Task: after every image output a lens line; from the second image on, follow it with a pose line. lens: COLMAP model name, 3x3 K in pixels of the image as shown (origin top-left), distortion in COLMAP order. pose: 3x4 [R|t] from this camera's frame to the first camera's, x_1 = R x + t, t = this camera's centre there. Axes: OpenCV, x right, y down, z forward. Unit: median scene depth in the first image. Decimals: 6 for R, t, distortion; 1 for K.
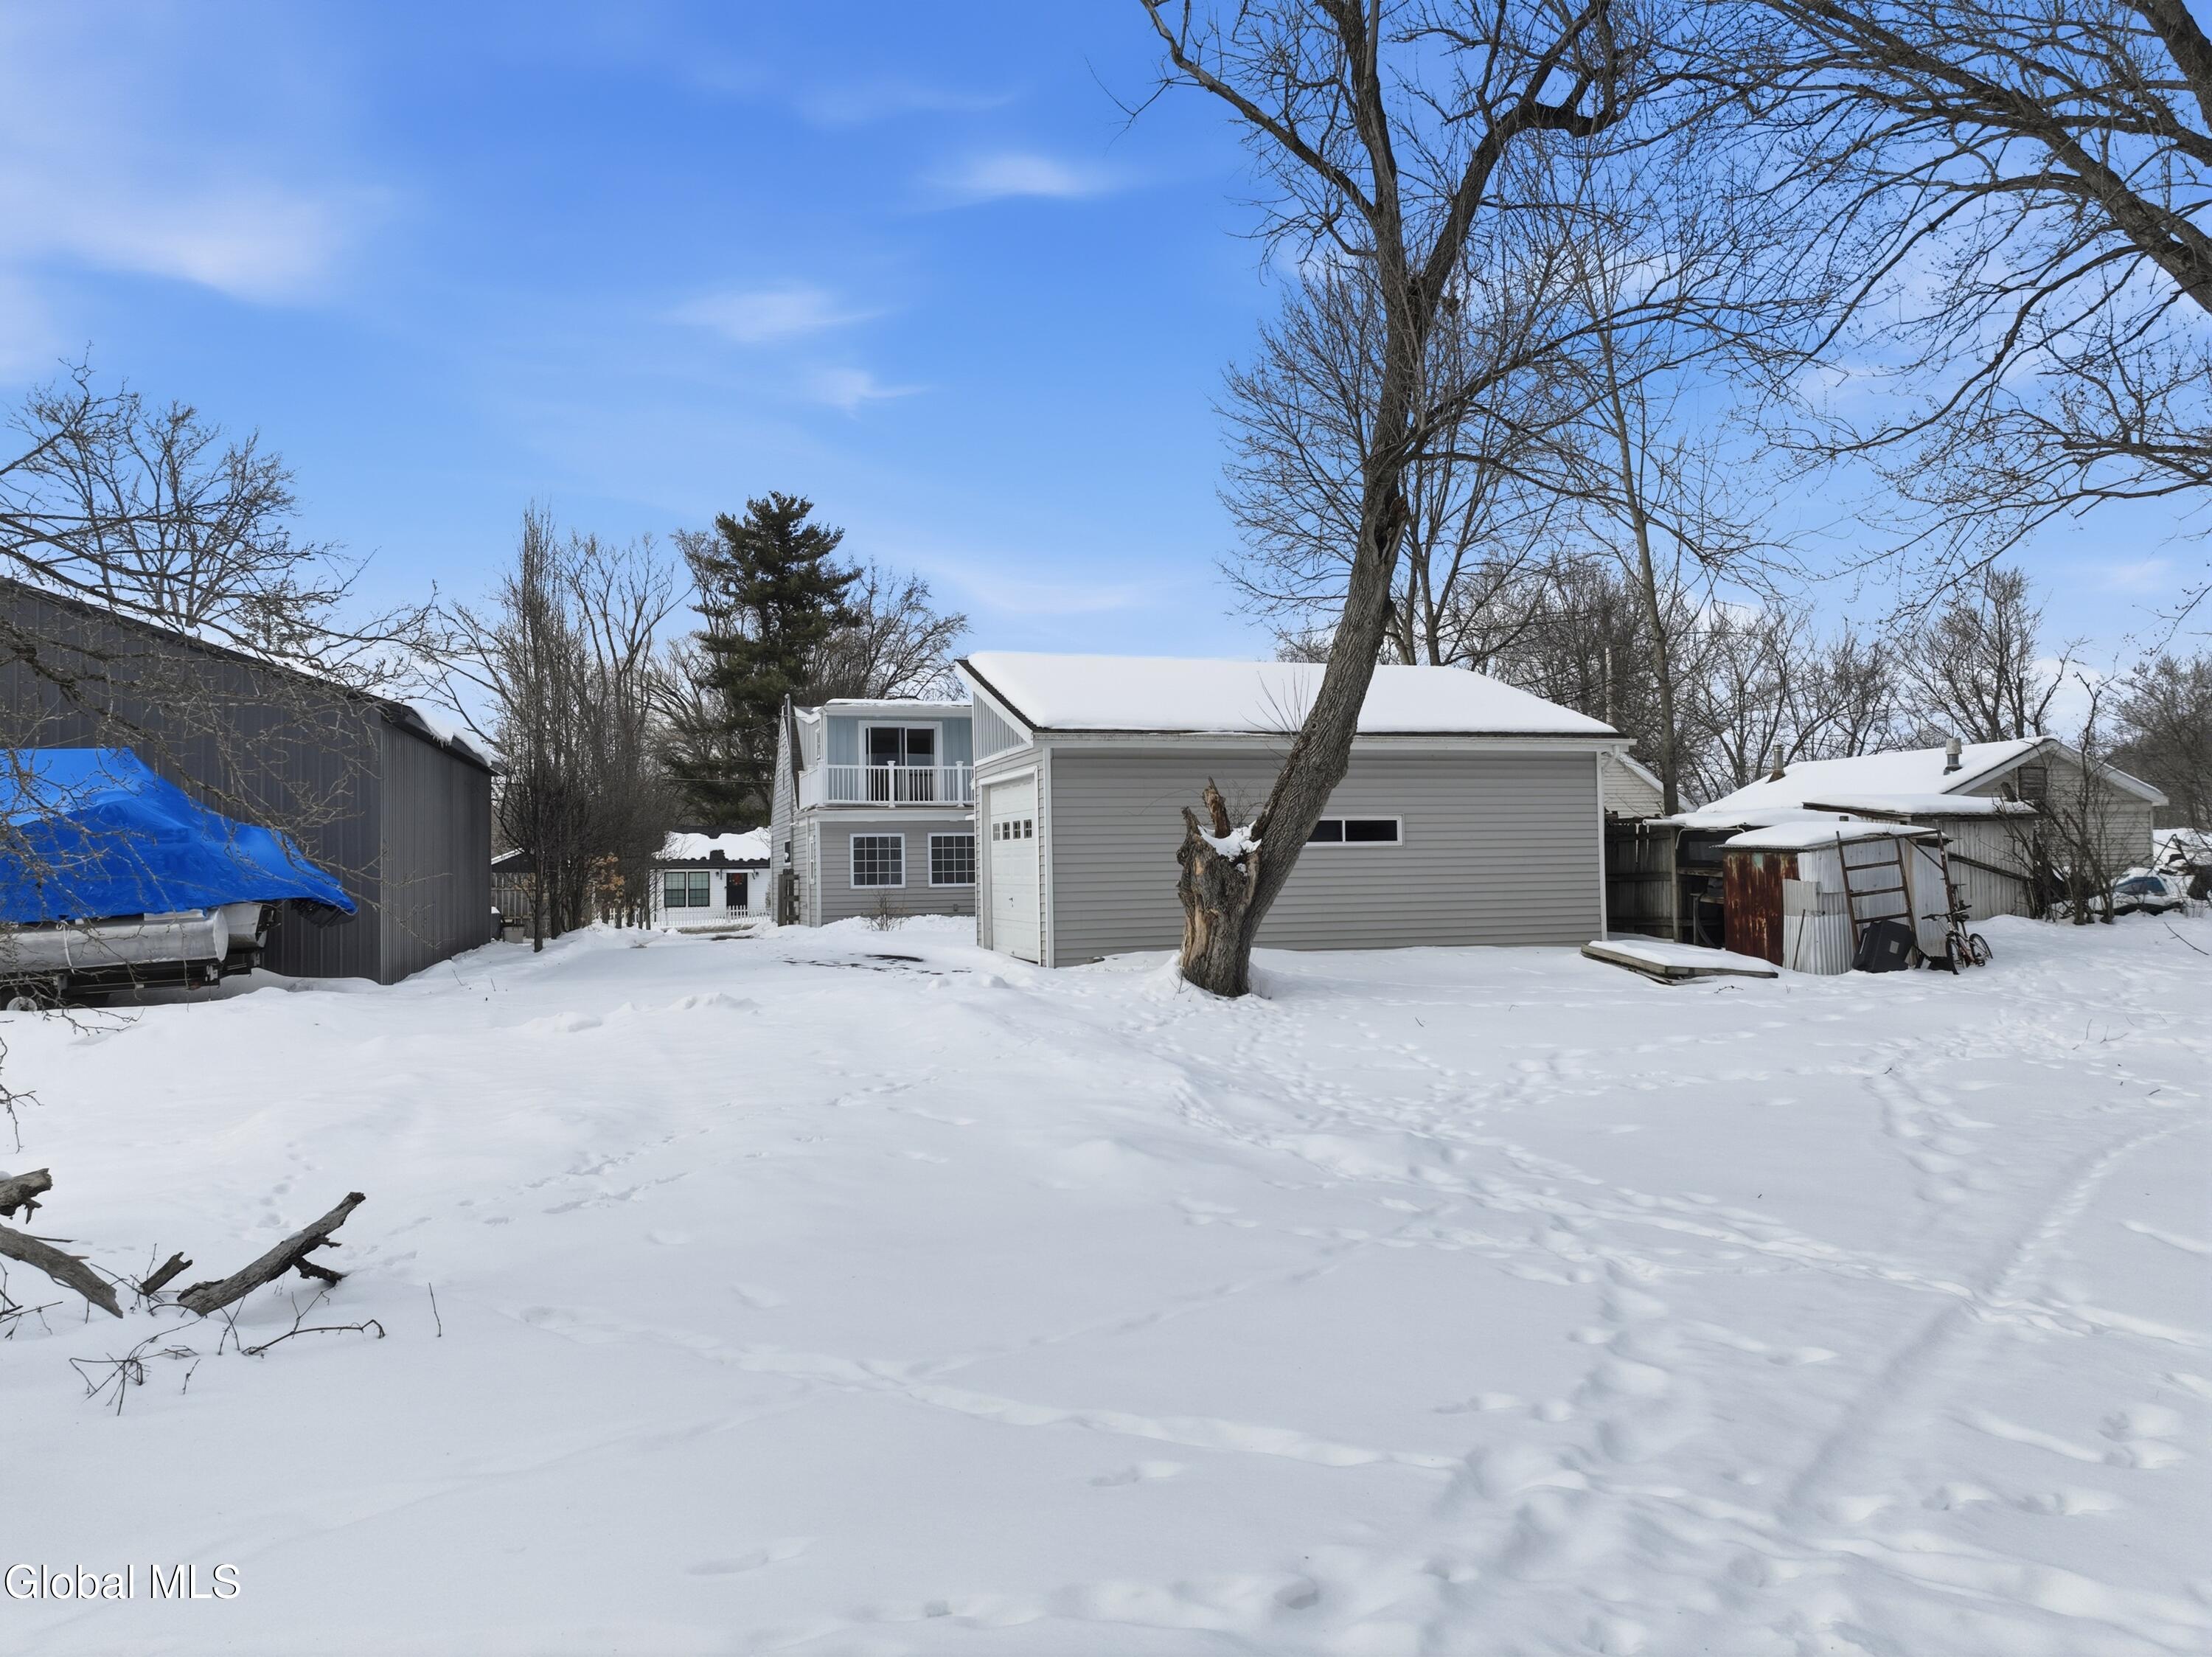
lens RADIAL K [[1554.3, 0, 1093.2], [0, 1554.3, 838.9], [0, 0, 1]] dist [-0.006715, 0.010891]
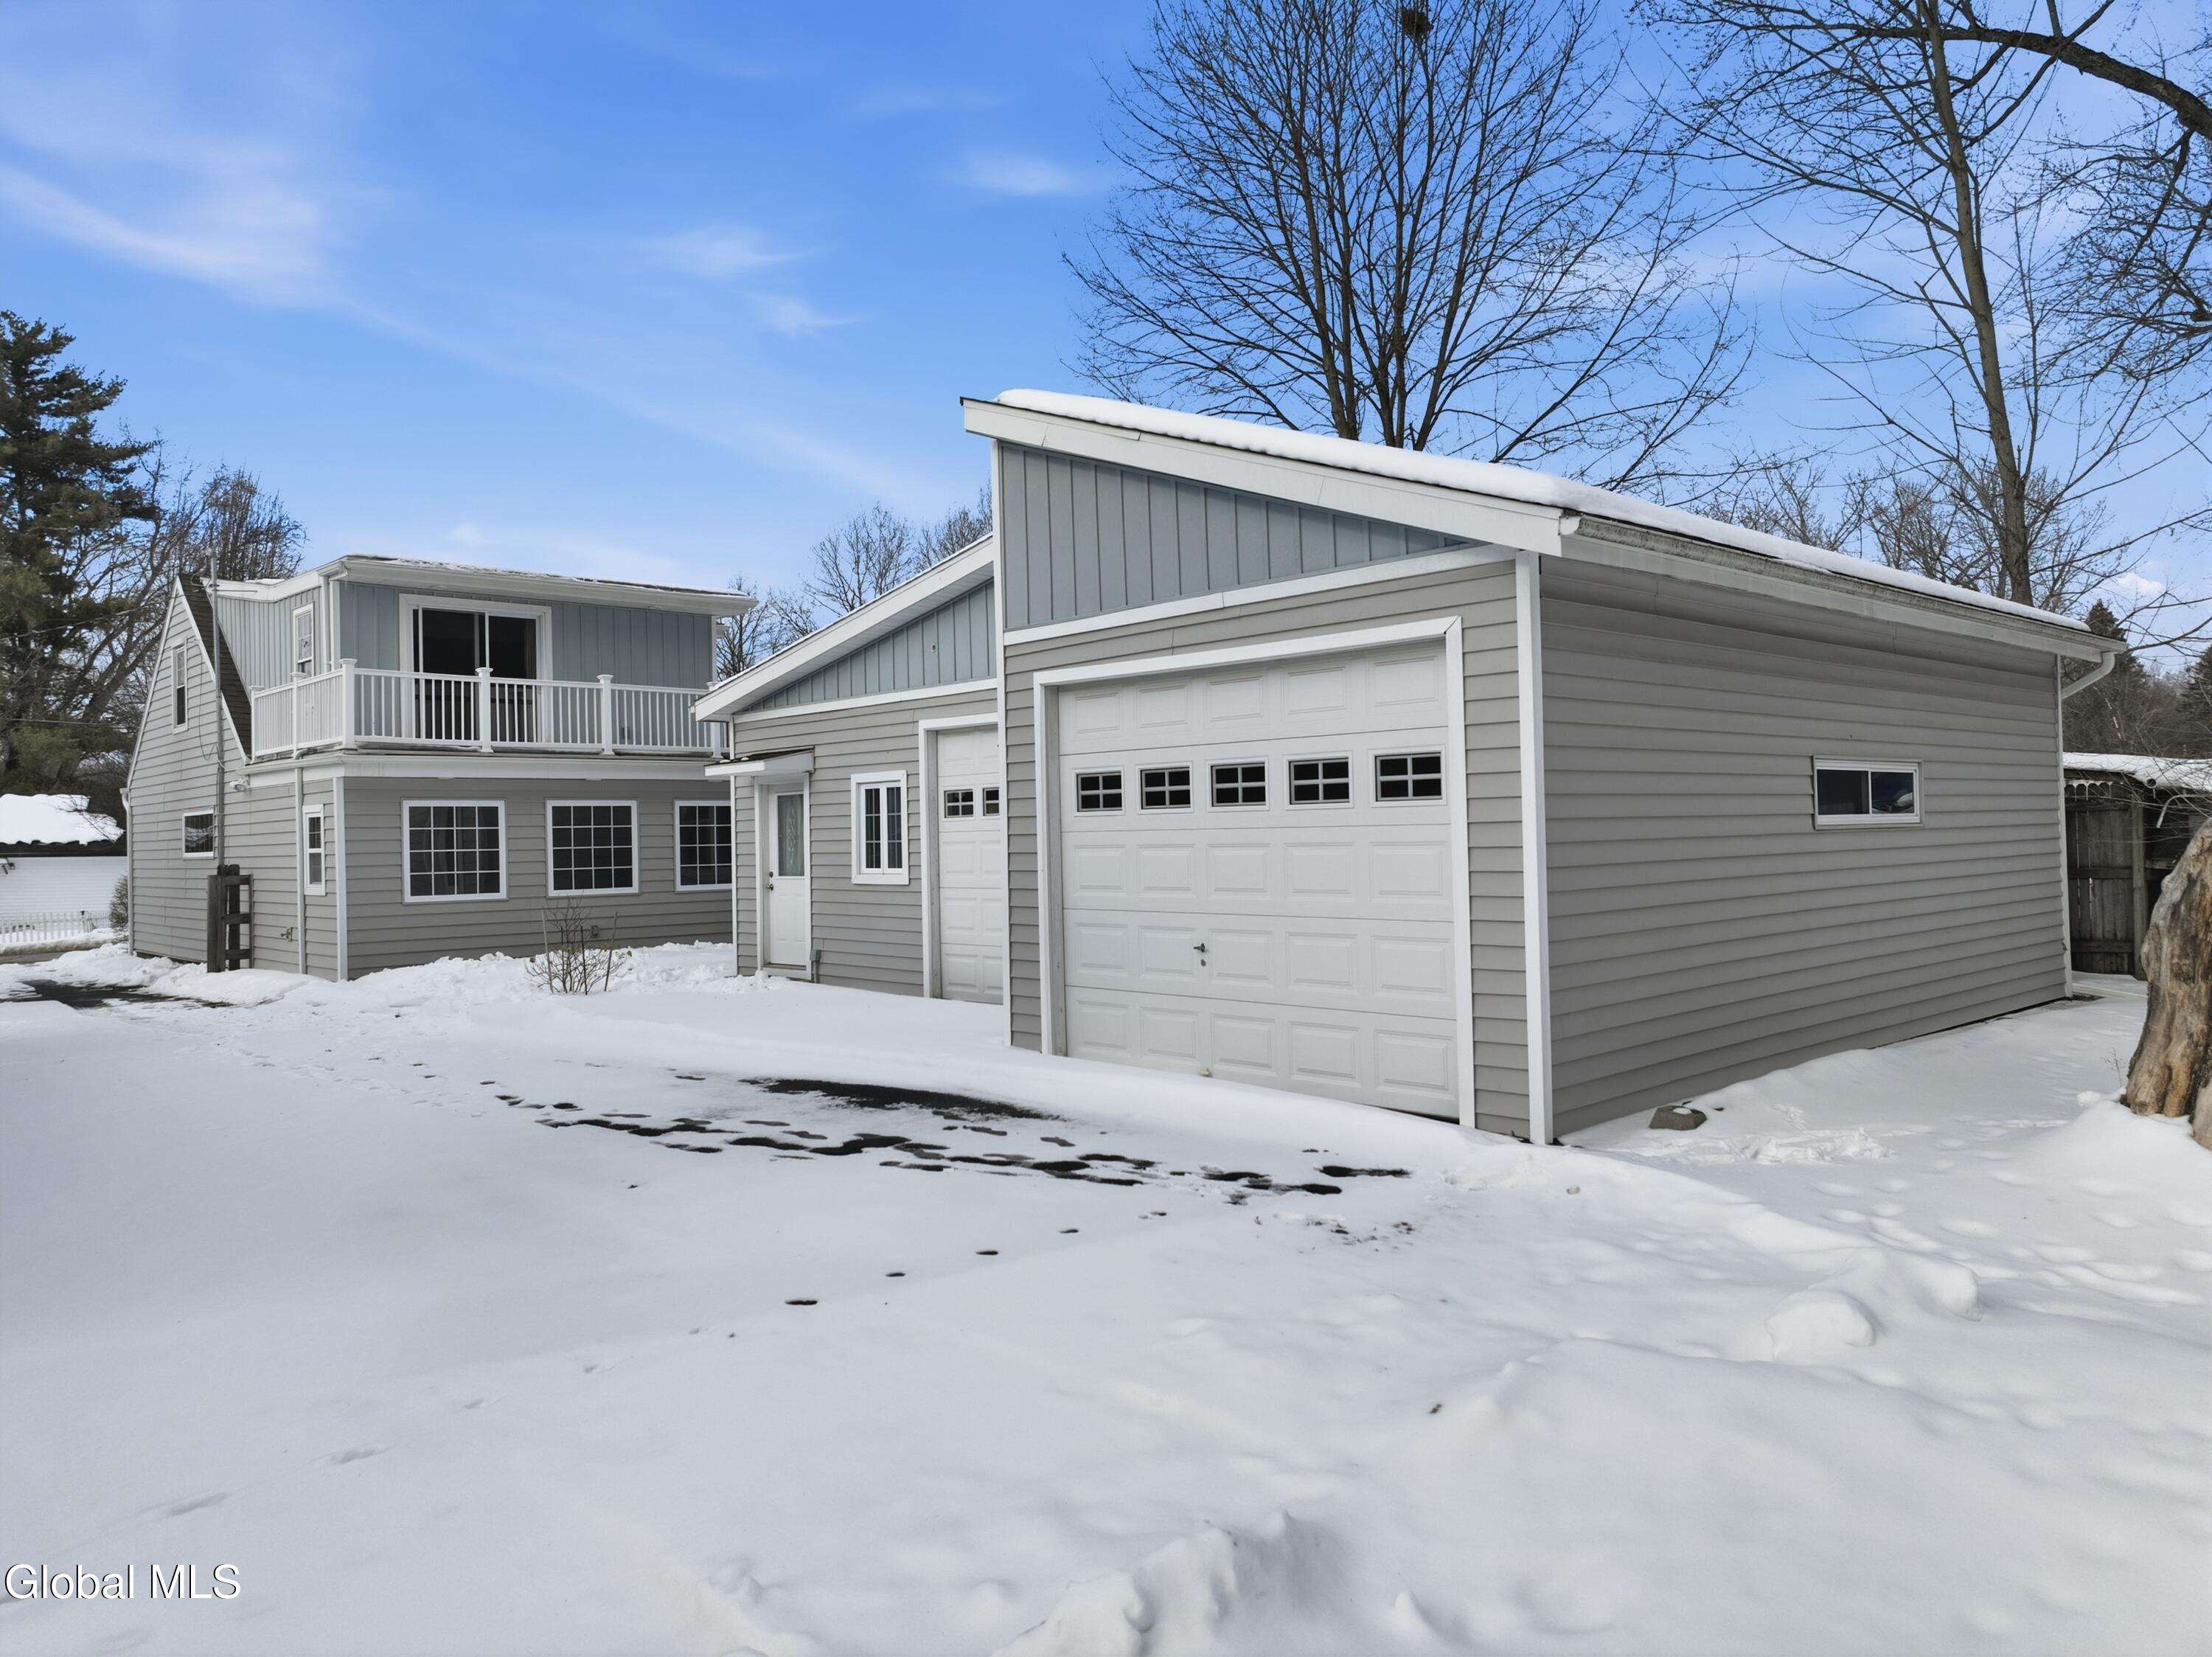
lens RADIAL K [[1554.3, 0, 1093.2], [0, 1554.3, 838.9], [0, 0, 1]] dist [-0.006715, 0.010891]
pose [[0.900632, -0.001144, 0.434581, -0.172328], [-0.003798, 0.999938, 0.010503, 0.003476], [-0.434566, -0.011110, 0.900572, 0.405120]]
